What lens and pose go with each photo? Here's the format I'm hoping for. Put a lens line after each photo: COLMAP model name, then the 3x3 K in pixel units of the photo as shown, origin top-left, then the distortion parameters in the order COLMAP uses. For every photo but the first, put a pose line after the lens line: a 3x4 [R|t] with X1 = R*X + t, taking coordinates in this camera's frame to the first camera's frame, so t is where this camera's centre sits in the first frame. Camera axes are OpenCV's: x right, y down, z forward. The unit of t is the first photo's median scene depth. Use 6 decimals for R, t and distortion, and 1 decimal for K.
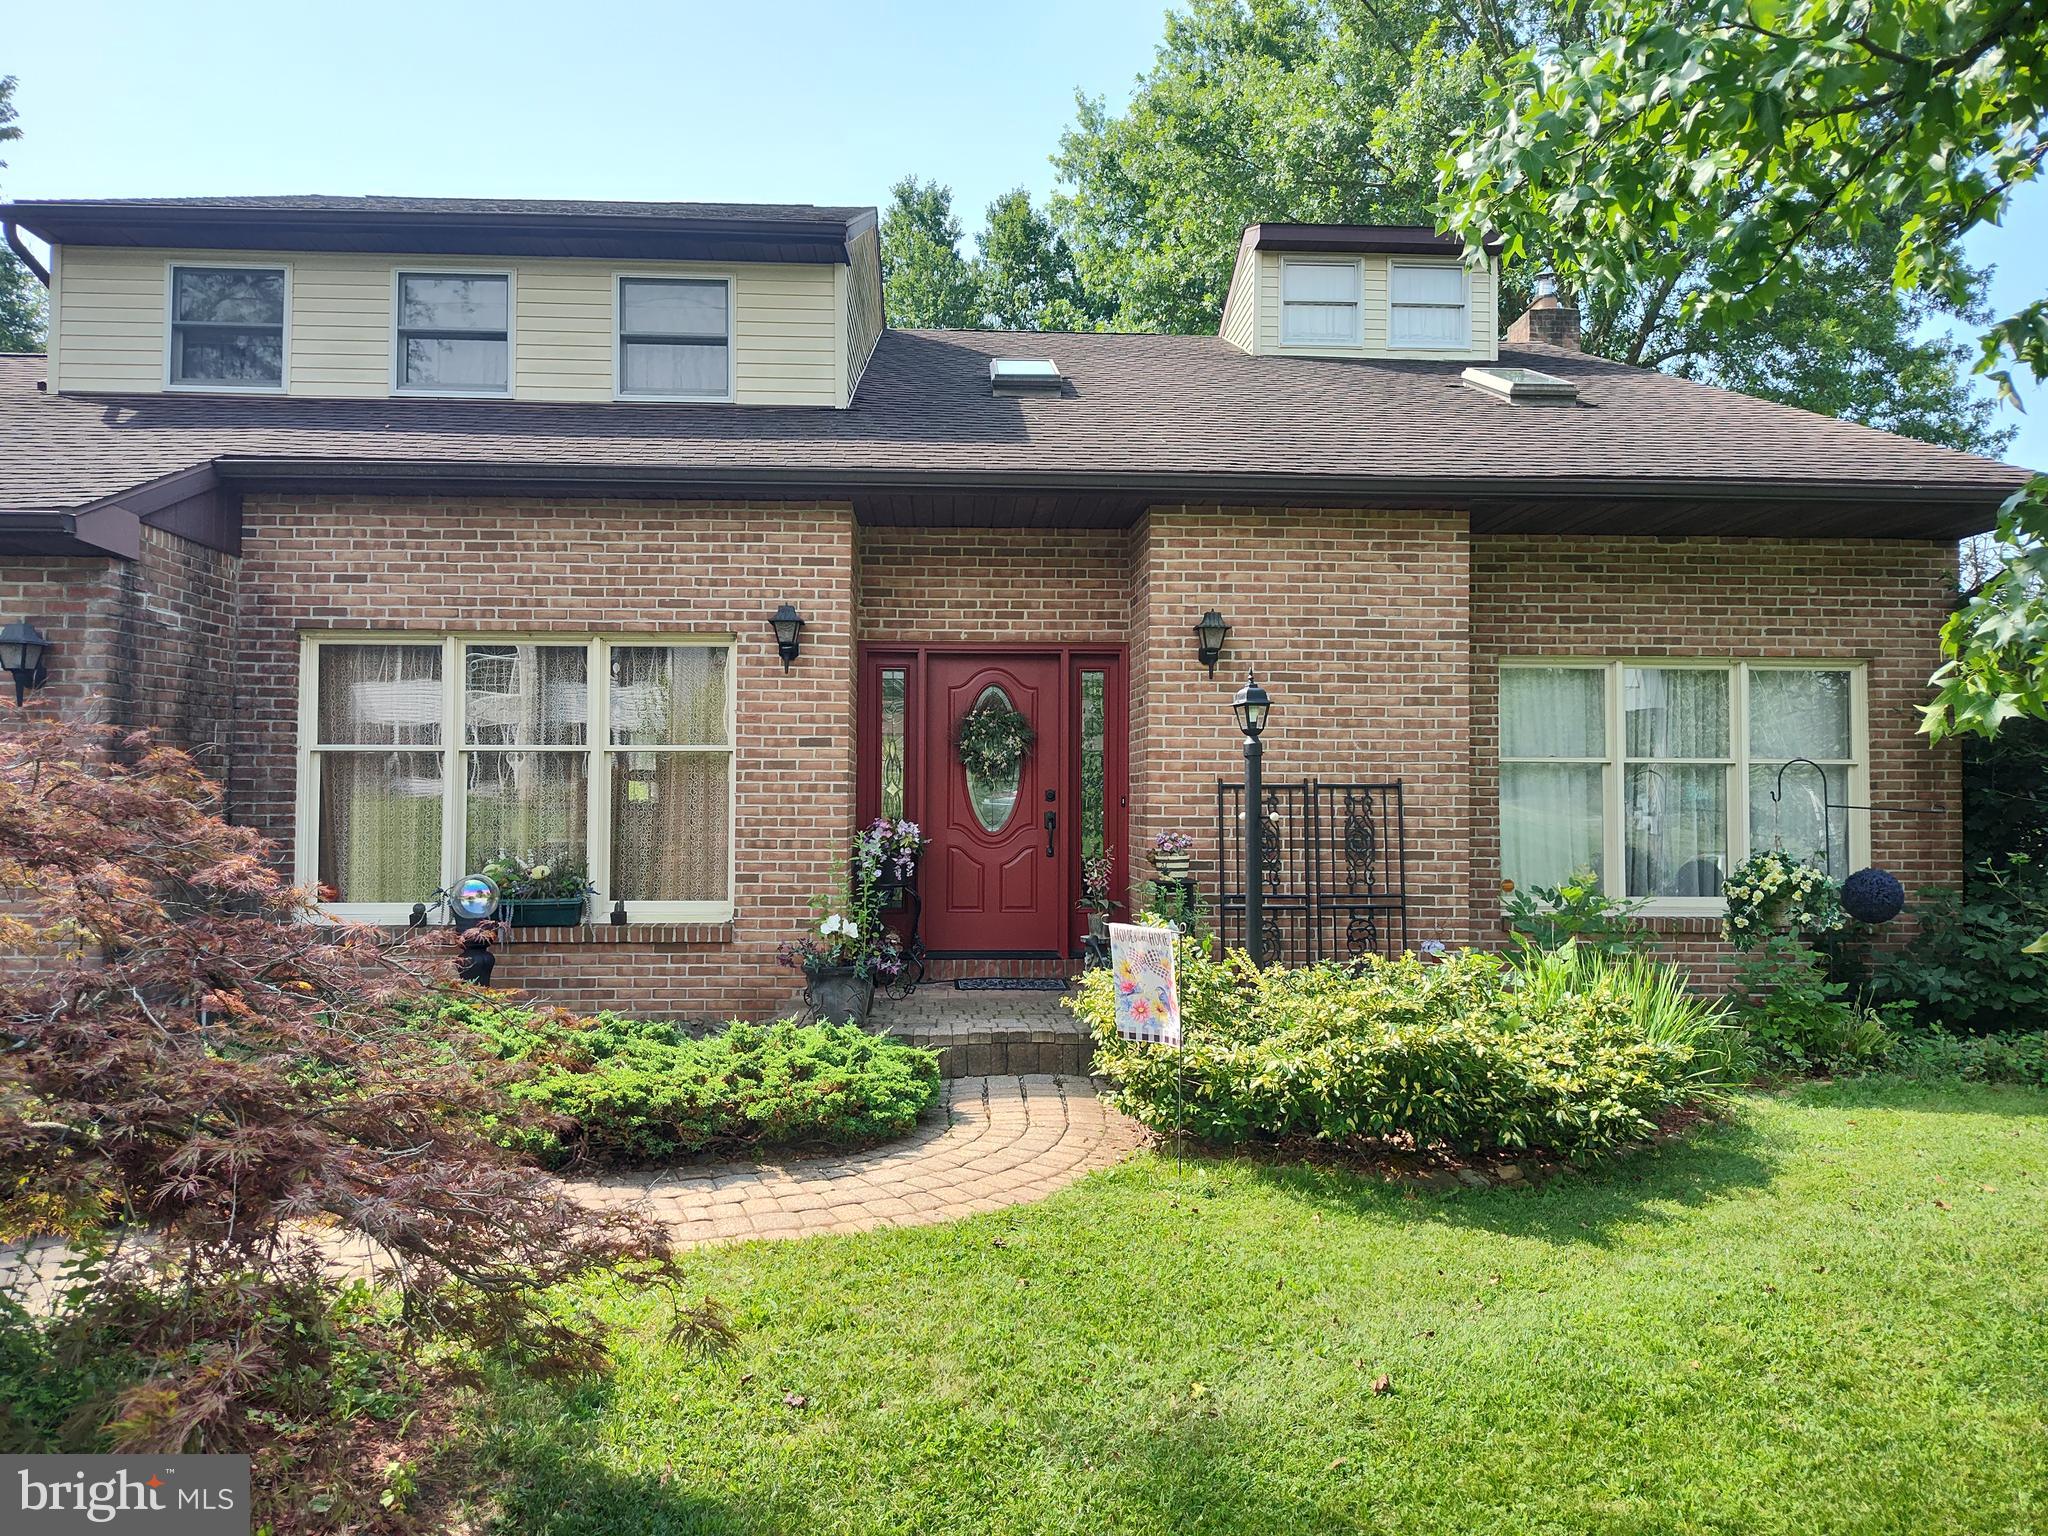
lens RADIAL K [[1394.0, 0, 1026.8], [0, 1394.0, 768.0], [0, 0, 1]] dist [0.029233, -0.028829]
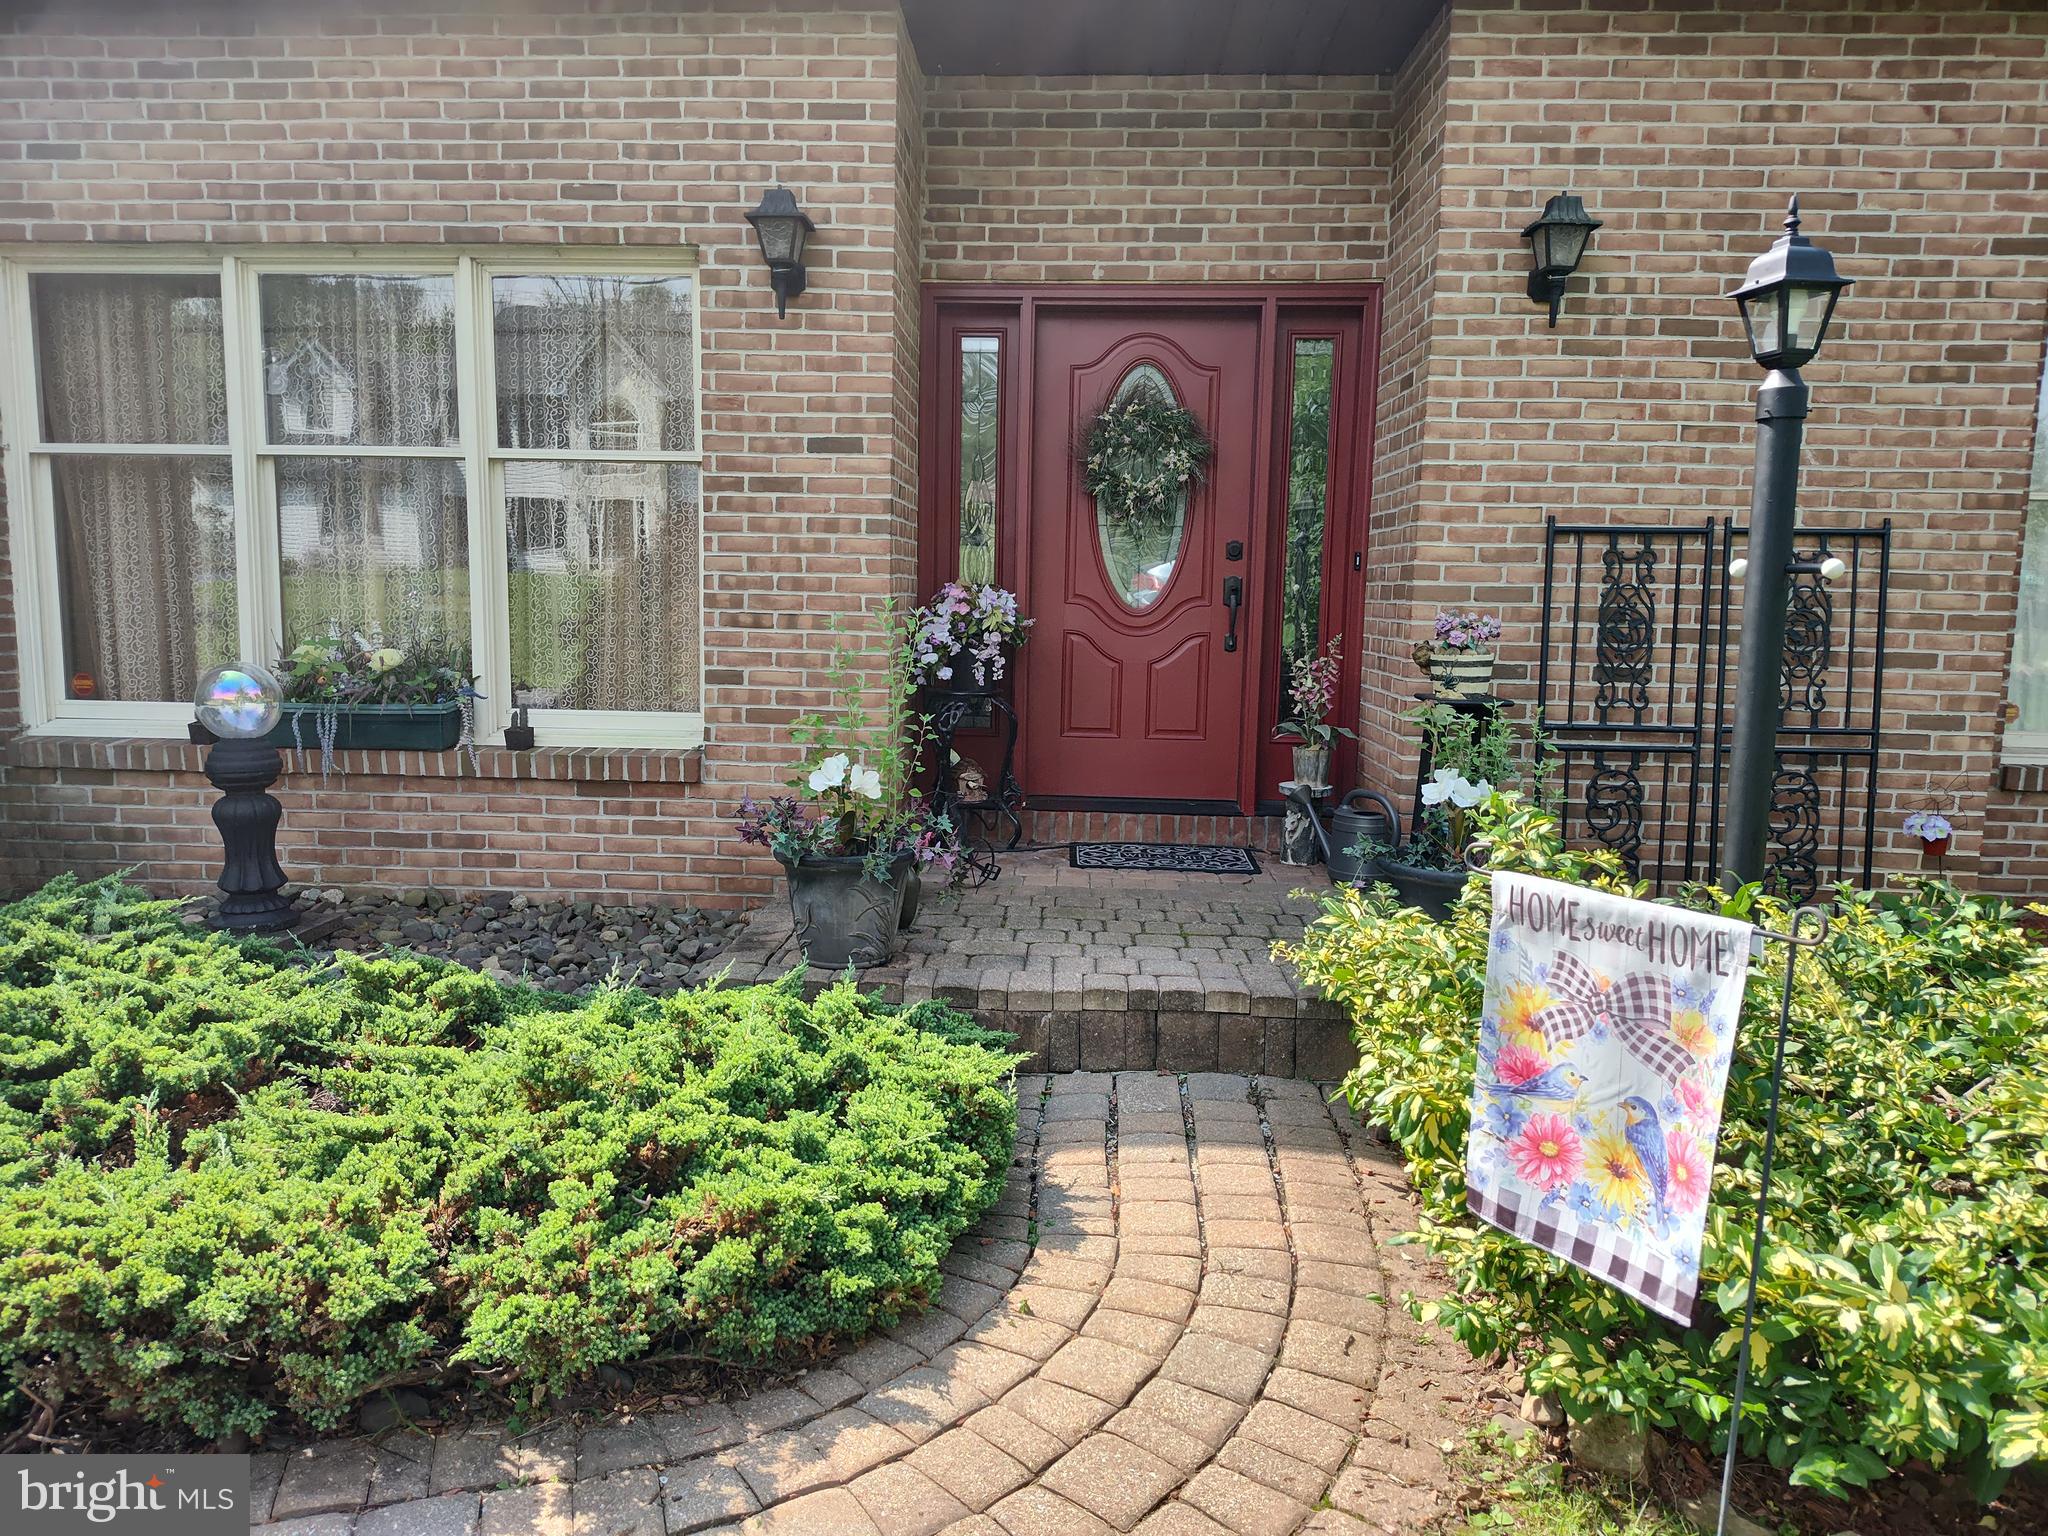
lens RADIAL K [[1394.0, 0, 1025.2], [0, 1394.0, 777.3], [0, 0, 1]] dist [0.029233, -0.028829]
pose [[0.994550, 0.028881, -0.100183, -0.011424], [-0.012634, 0.987172, 0.159161, 0.024460], [0.103494, -0.157028, 0.982156, 0.418275]]
